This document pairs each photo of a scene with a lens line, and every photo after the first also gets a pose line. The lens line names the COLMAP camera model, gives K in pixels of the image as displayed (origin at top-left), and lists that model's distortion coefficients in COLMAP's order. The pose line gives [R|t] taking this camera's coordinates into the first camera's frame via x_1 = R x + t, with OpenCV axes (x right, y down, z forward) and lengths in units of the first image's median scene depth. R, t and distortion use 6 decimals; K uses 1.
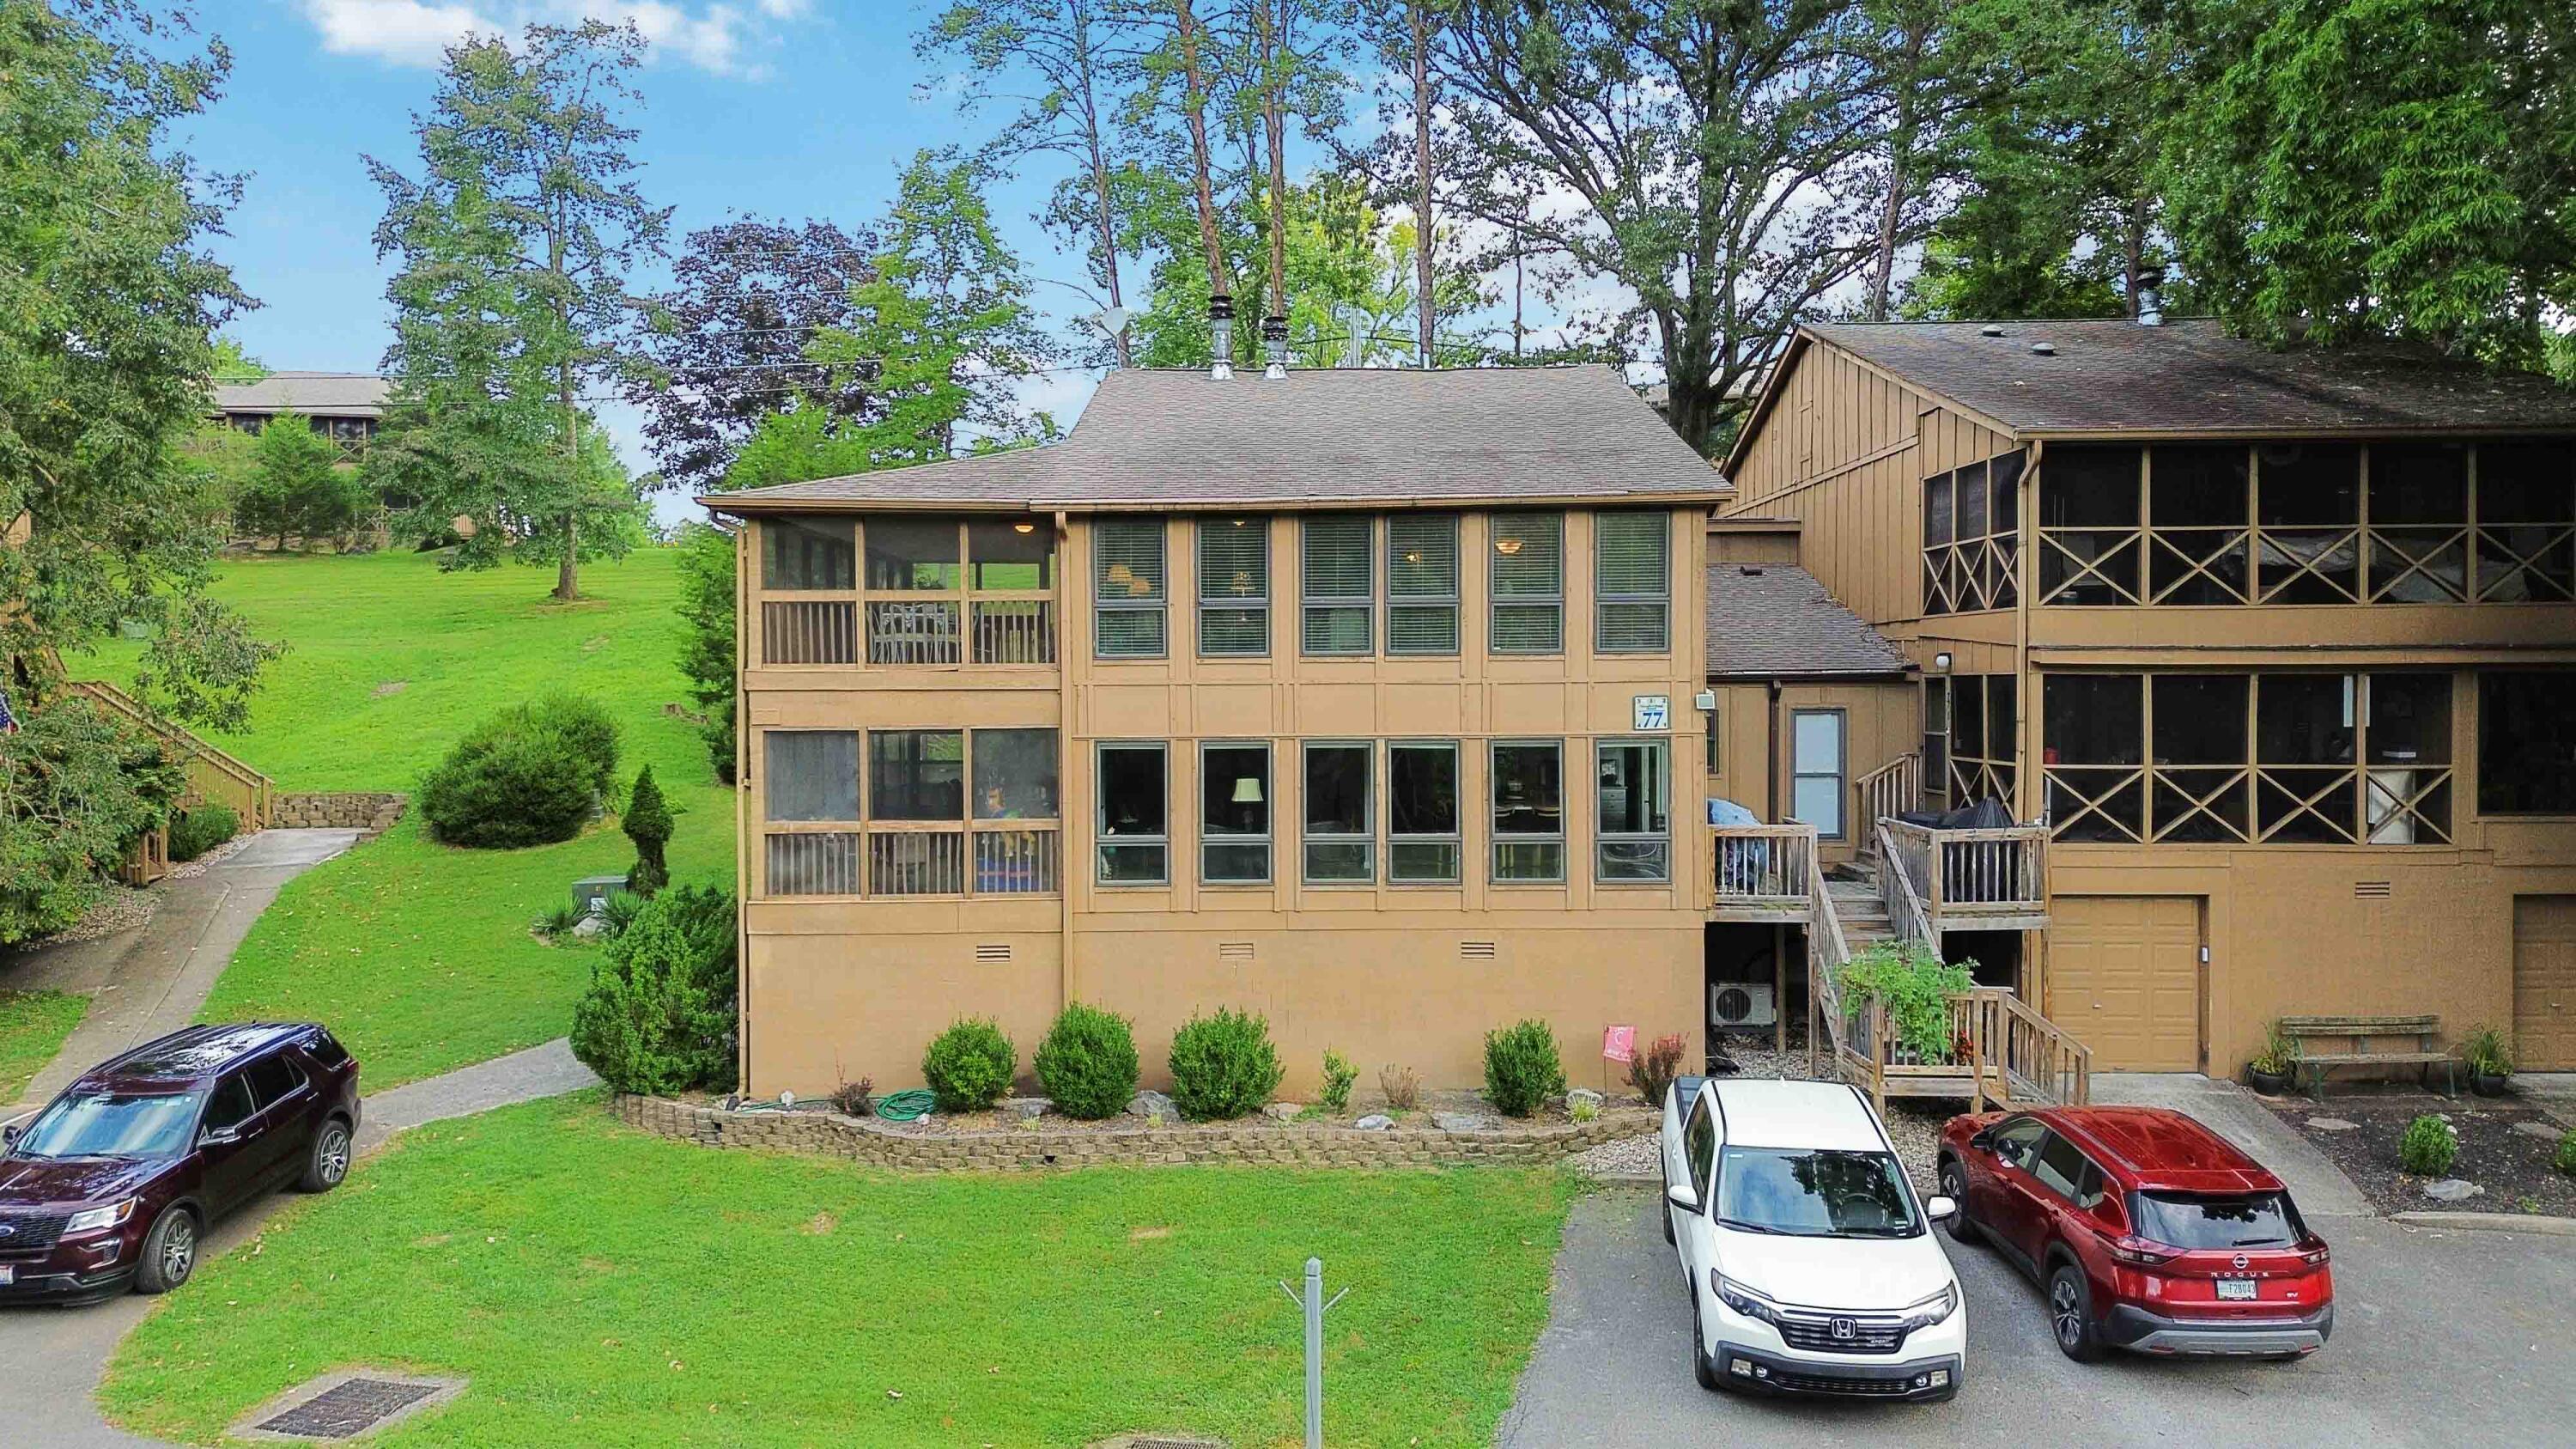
lens RADIAL K [[1822.0, 0, 1288.0], [0, 1822.0, 724.5], [0, 0, 1]] dist [0.052194, -0.061377]
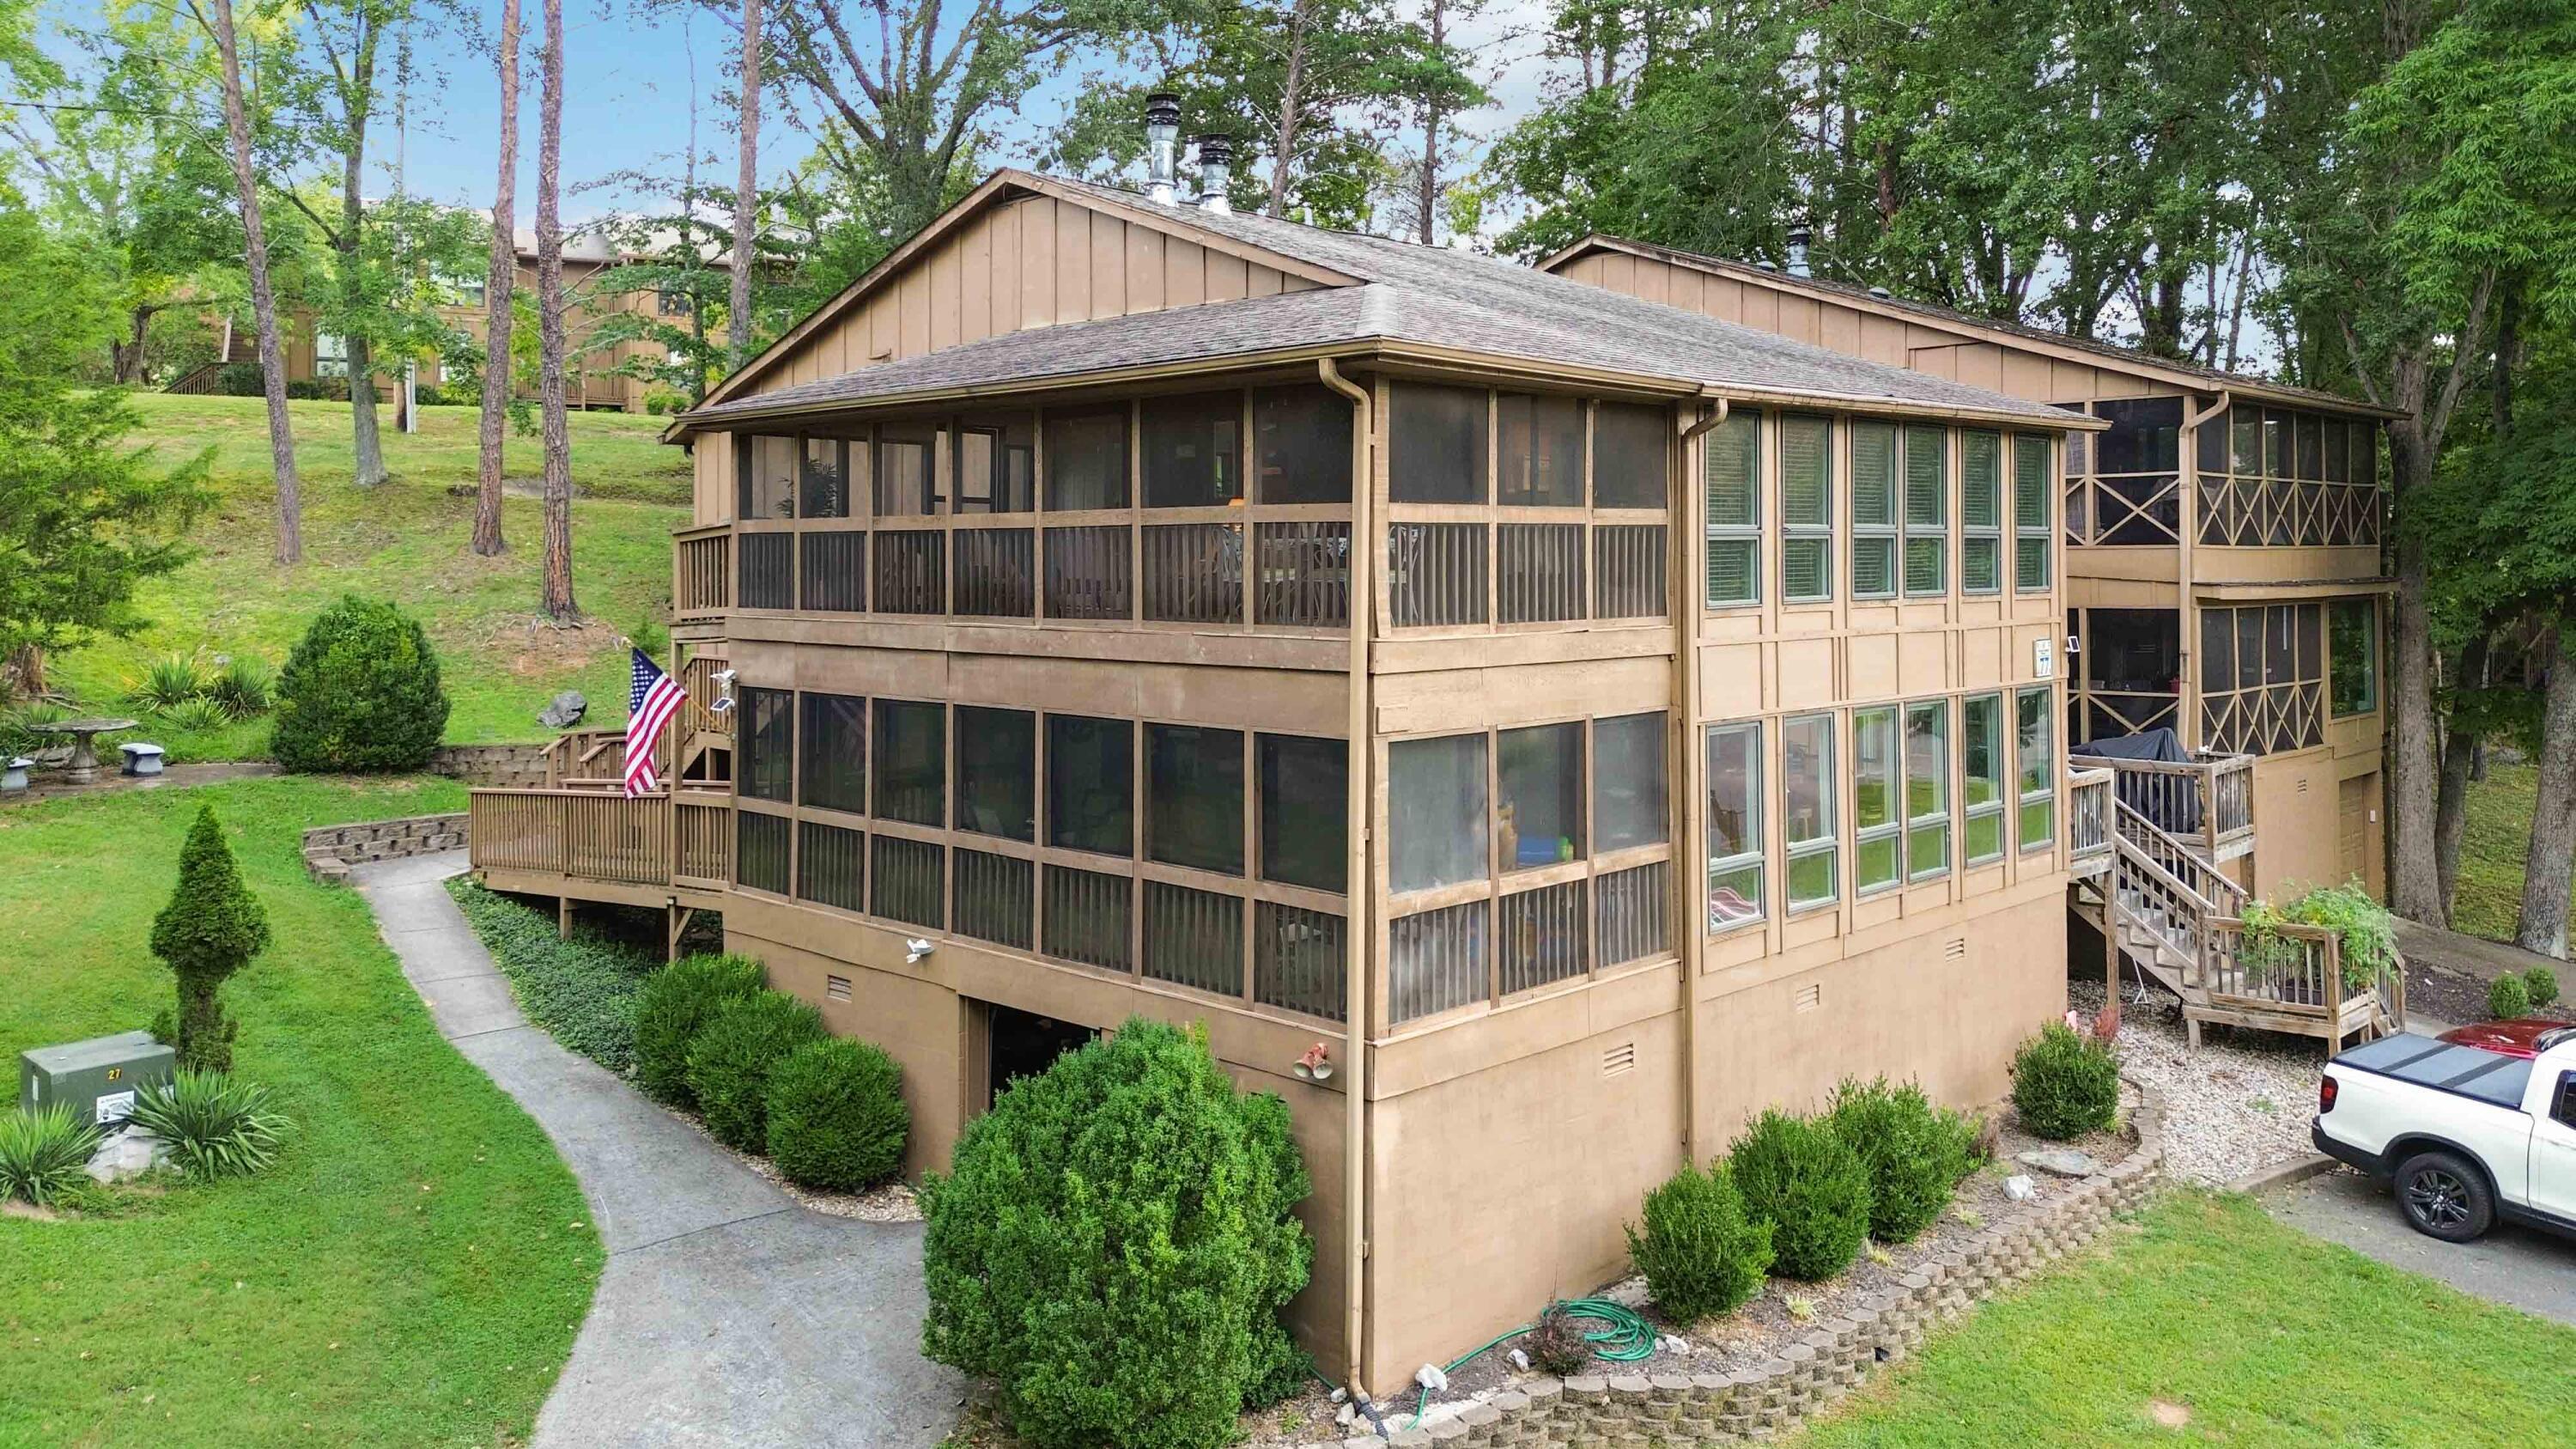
lens RADIAL K [[1850.6, 0, 1284.8], [0, 1850.6, 657.8], [0, 0, 1]] dist [0.028873, -0.003703]
pose [[0.689277, -0.036670, 0.723569, -0.736590], [0.030347, 0.999303, 0.021735, -0.037405], [-0.723862, 0.006977, 0.689910, 0.622234]]
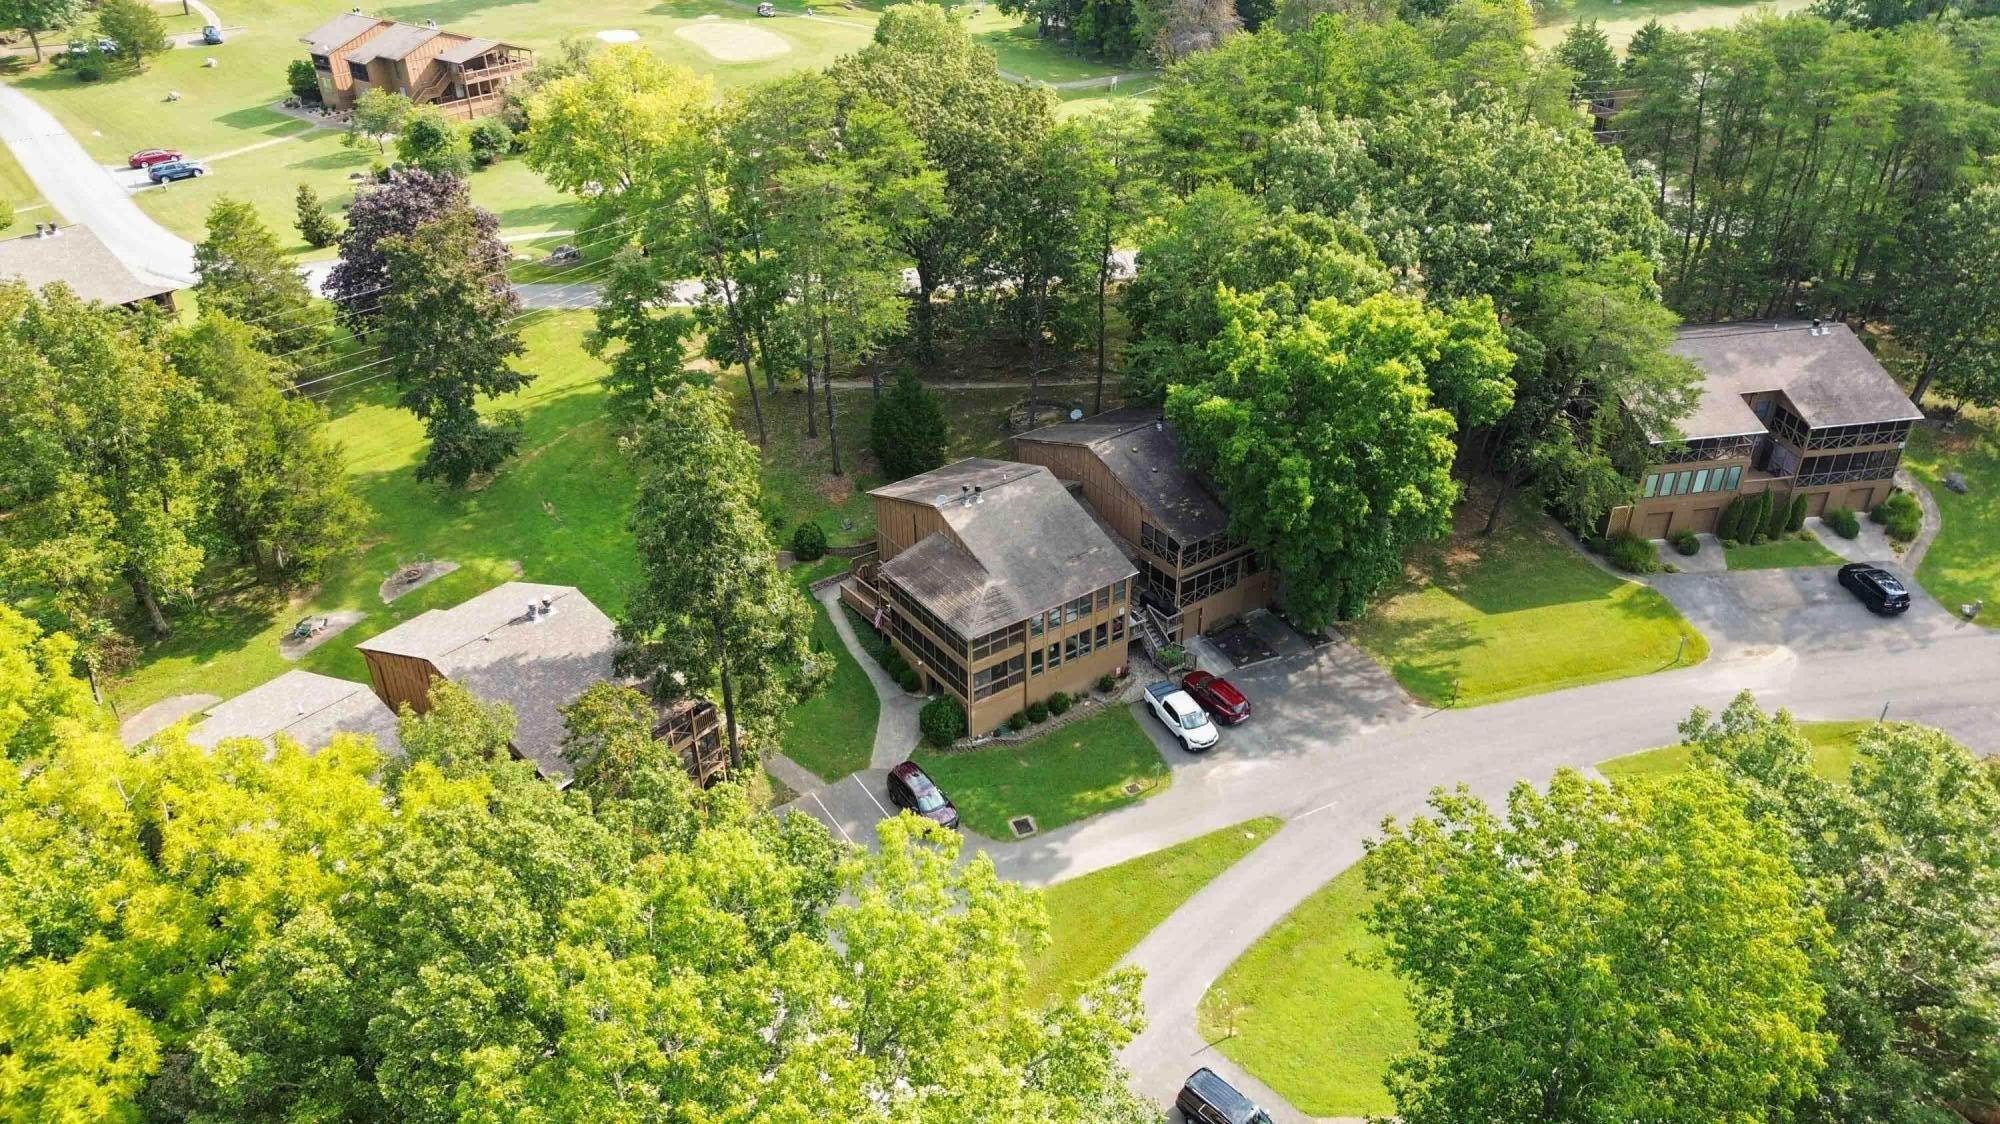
lens RADIAL K [[1414.4, 0, 1000.0], [0, 1414.4, 562.0], [0, 0, 1]] dist [0.052194, -0.061377]
pose [[0.812785, -0.300182, 0.499271, -1.945021], [0.008318, 0.862916, 0.505279, -2.061813], [-0.582504, -0.406530, 0.703862, -1.456560]]
